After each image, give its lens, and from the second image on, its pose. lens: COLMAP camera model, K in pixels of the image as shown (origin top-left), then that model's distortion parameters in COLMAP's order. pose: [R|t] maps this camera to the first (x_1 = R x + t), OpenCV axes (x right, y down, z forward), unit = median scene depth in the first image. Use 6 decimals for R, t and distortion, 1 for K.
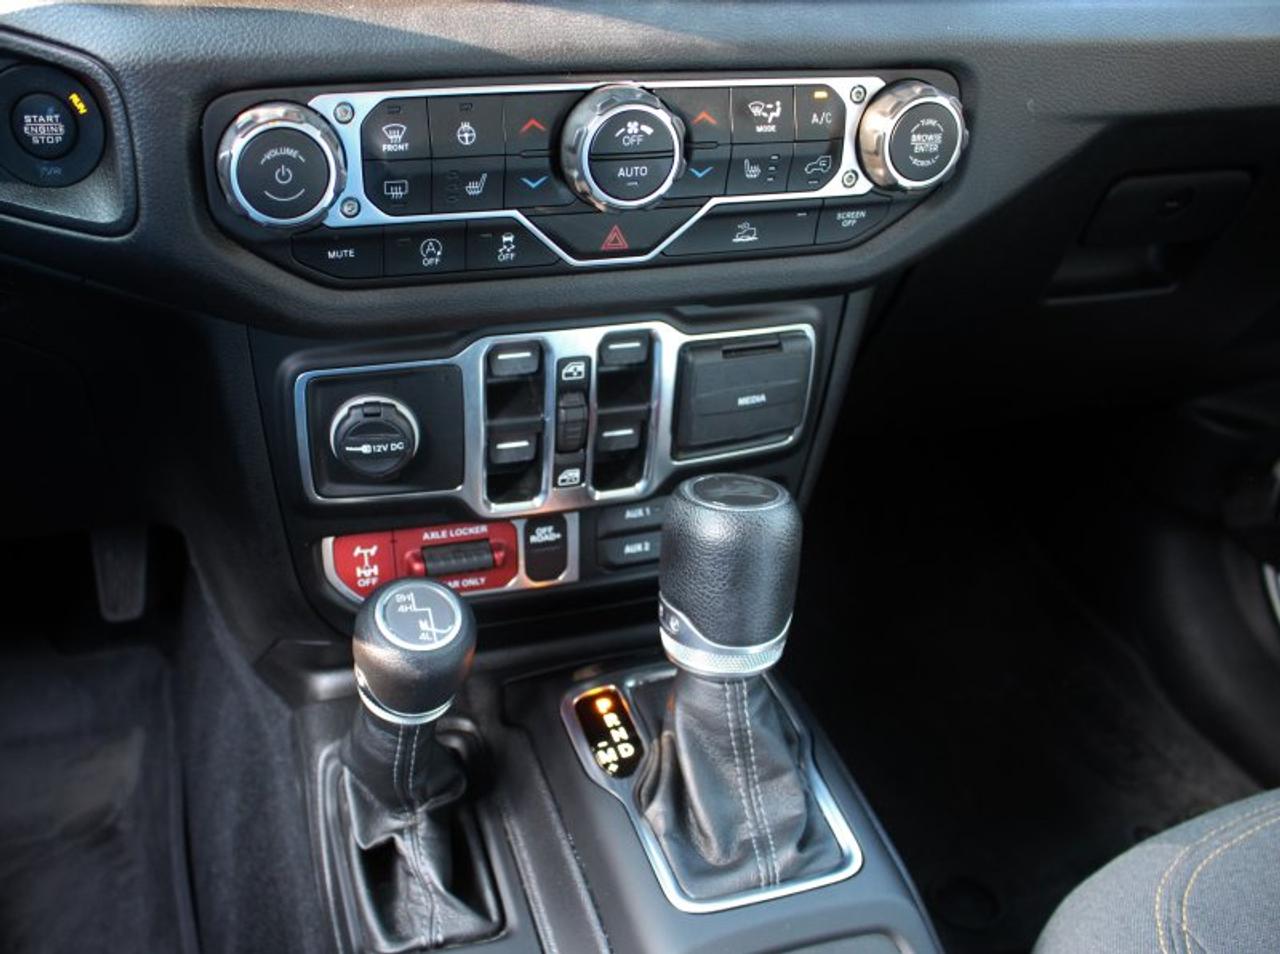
lens RADIAL K [[1178.7, 0, 565.0], [0, 1178.7, 476.7], [0, 0, 1]] dist [-0.119120, 0.008621]
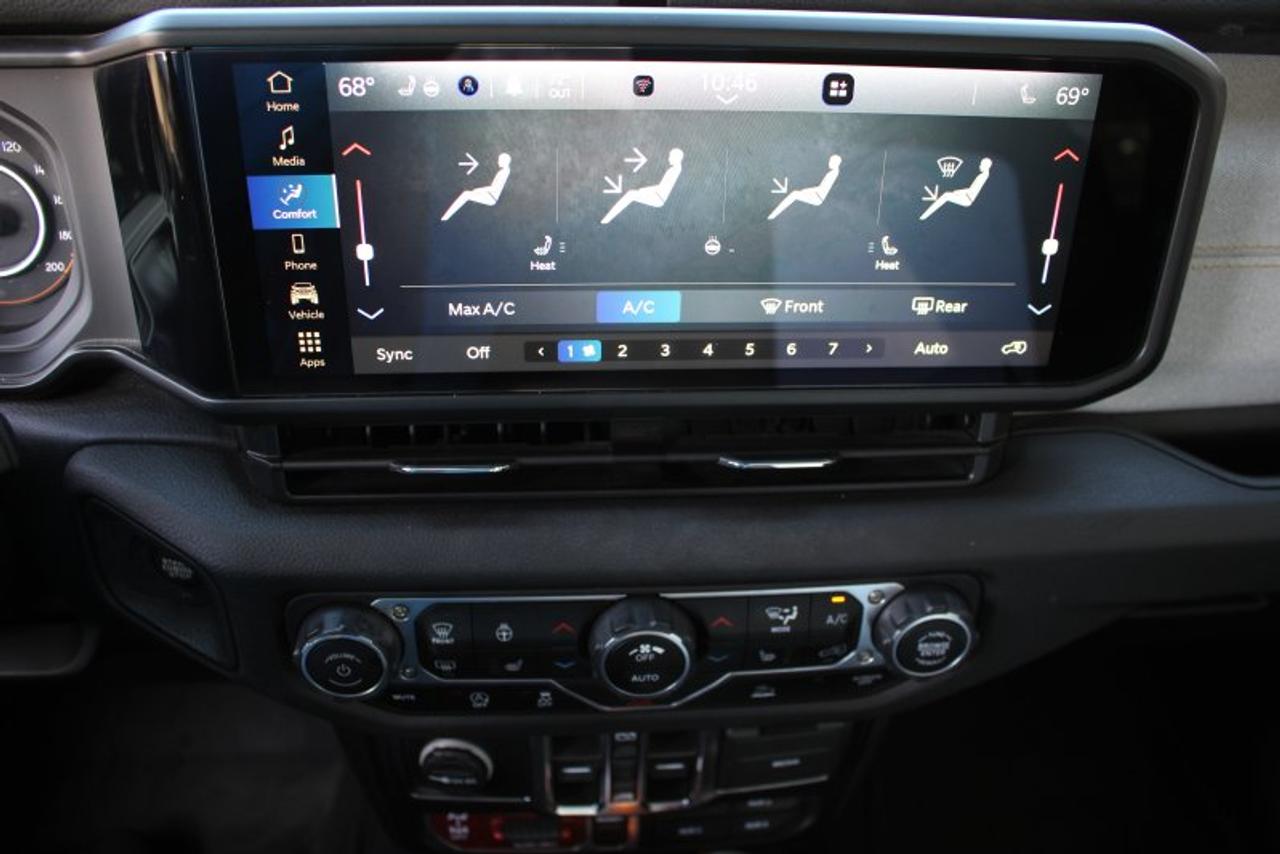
lens RADIAL K [[1037.5, 0, 640.0], [0, 1037.5, 427.0], [0, 0, 1]] dist [-0.147524, 0.111140]
pose [[0.978396, 0.118264, -0.169570, 0.182905], [-0.108992, 0.992043, 0.063020, -0.532122], [0.175674, -0.043177, 0.983501, 0.017007]]
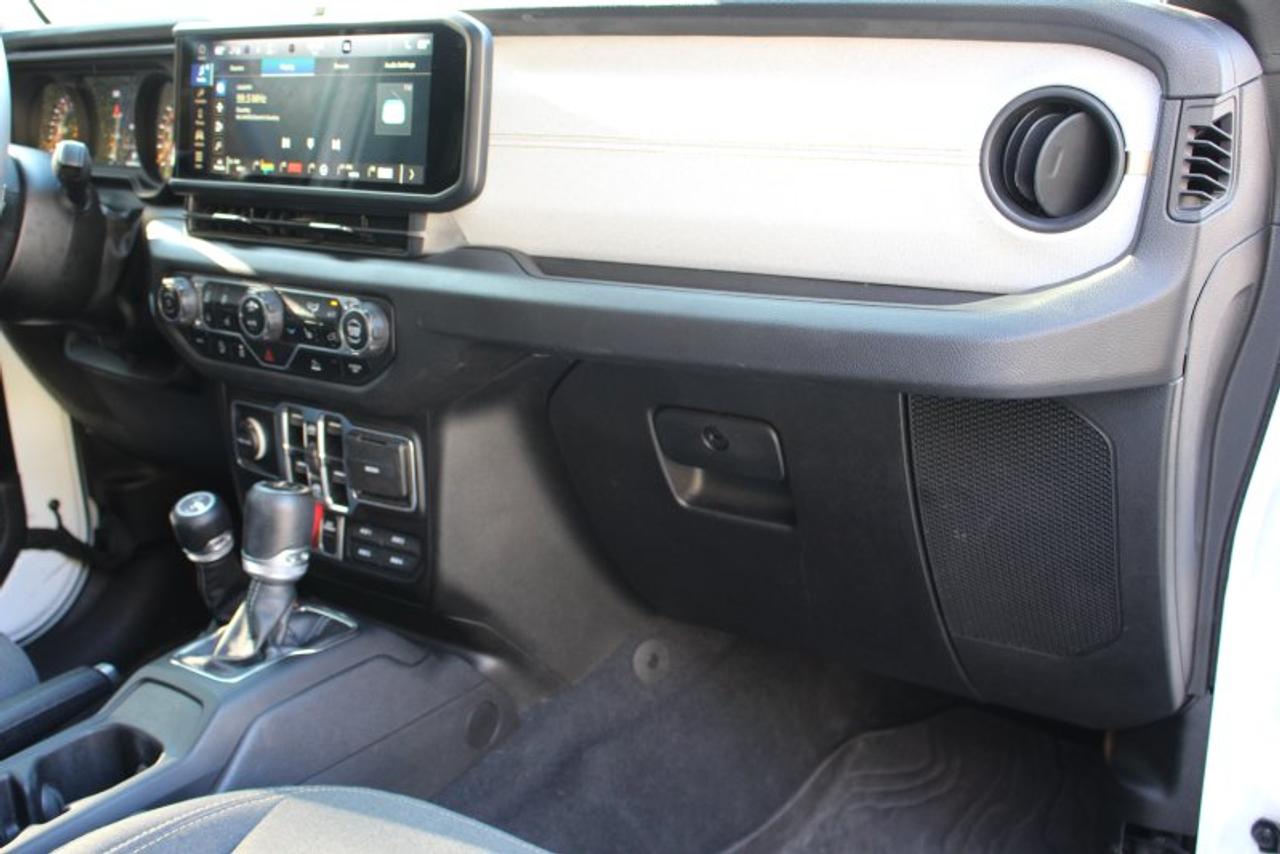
lens RADIAL K [[1346.3, 0, 640.0], [0, 1346.3, 427.0], [0, 0, 1]] dist [-0.082234, 0.034813]
pose [[0.606760, 0.177561, -0.774799, 2.467364], [-0.386174, 0.917818, -0.092084, -0.115849], [0.694775, 0.355080, 0.625465, -0.050758]]
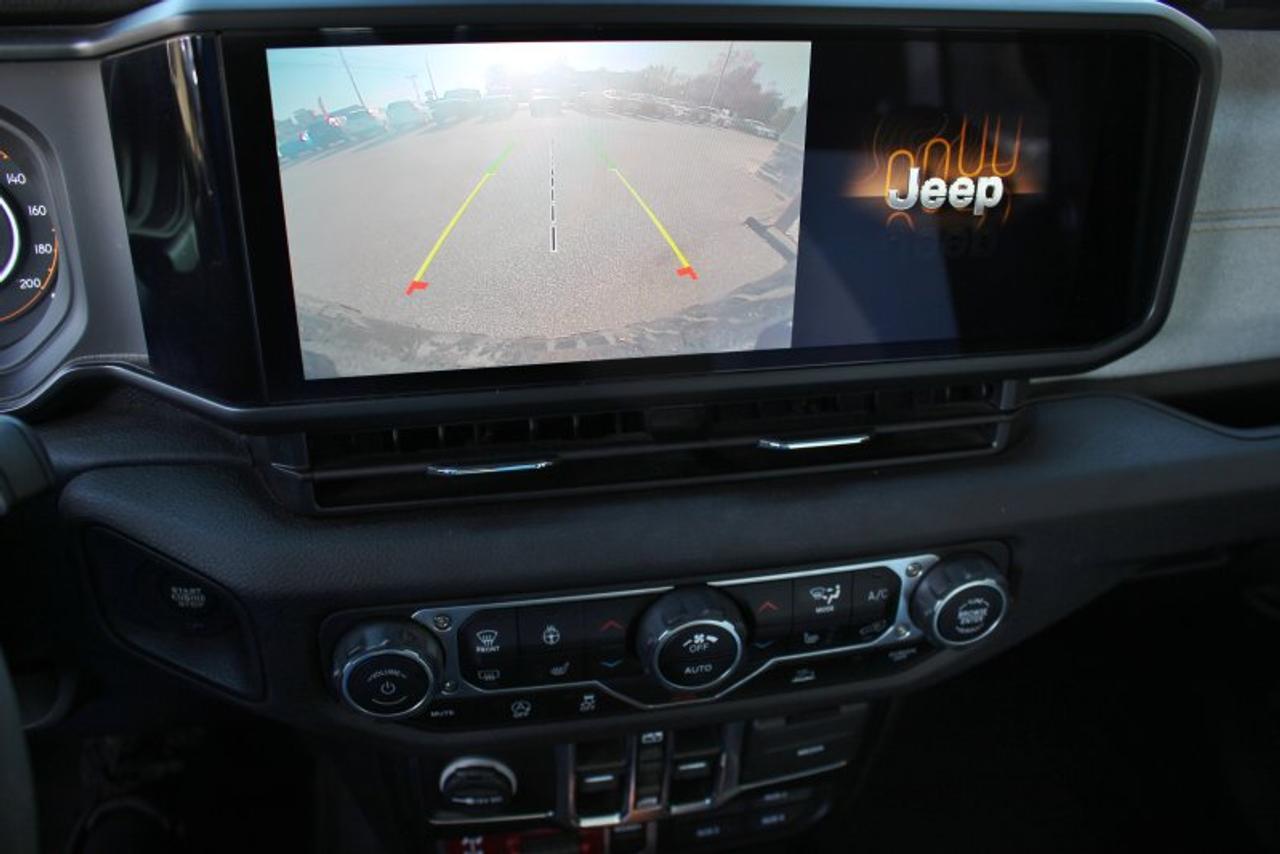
lens RADIAL K [[1046.9, 0, 640.0], [0, 1046.9, 427.0], [0, 0, 1]] dist [-0.160494, 0.124263]
pose [[0.996499, 0.054023, -0.063810, 0.050031], [-0.051964, 0.998087, 0.033506, -0.490923], [0.065498, -0.030073, 0.997399, 0.006971]]
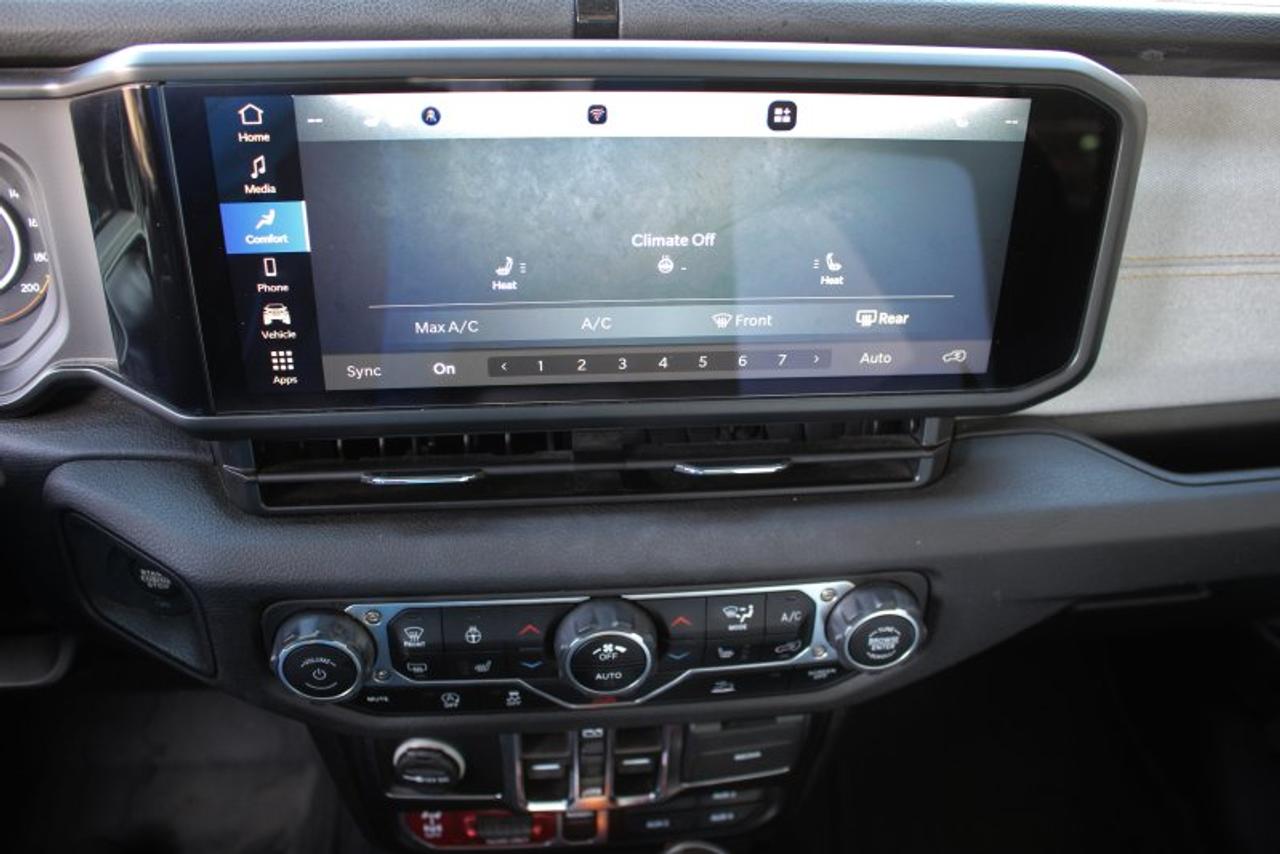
lens RADIAL K [[1037.5, 0, 640.0], [0, 1037.5, 427.0], [0, 0, 1]] dist [-0.147524, 0.111140]
pose [[0.984572, 0.104259, -0.140527, 0.198191], [-0.096752, 0.993543, 0.059252, -0.543790], [0.145797, -0.044741, 0.988302, -0.025388]]
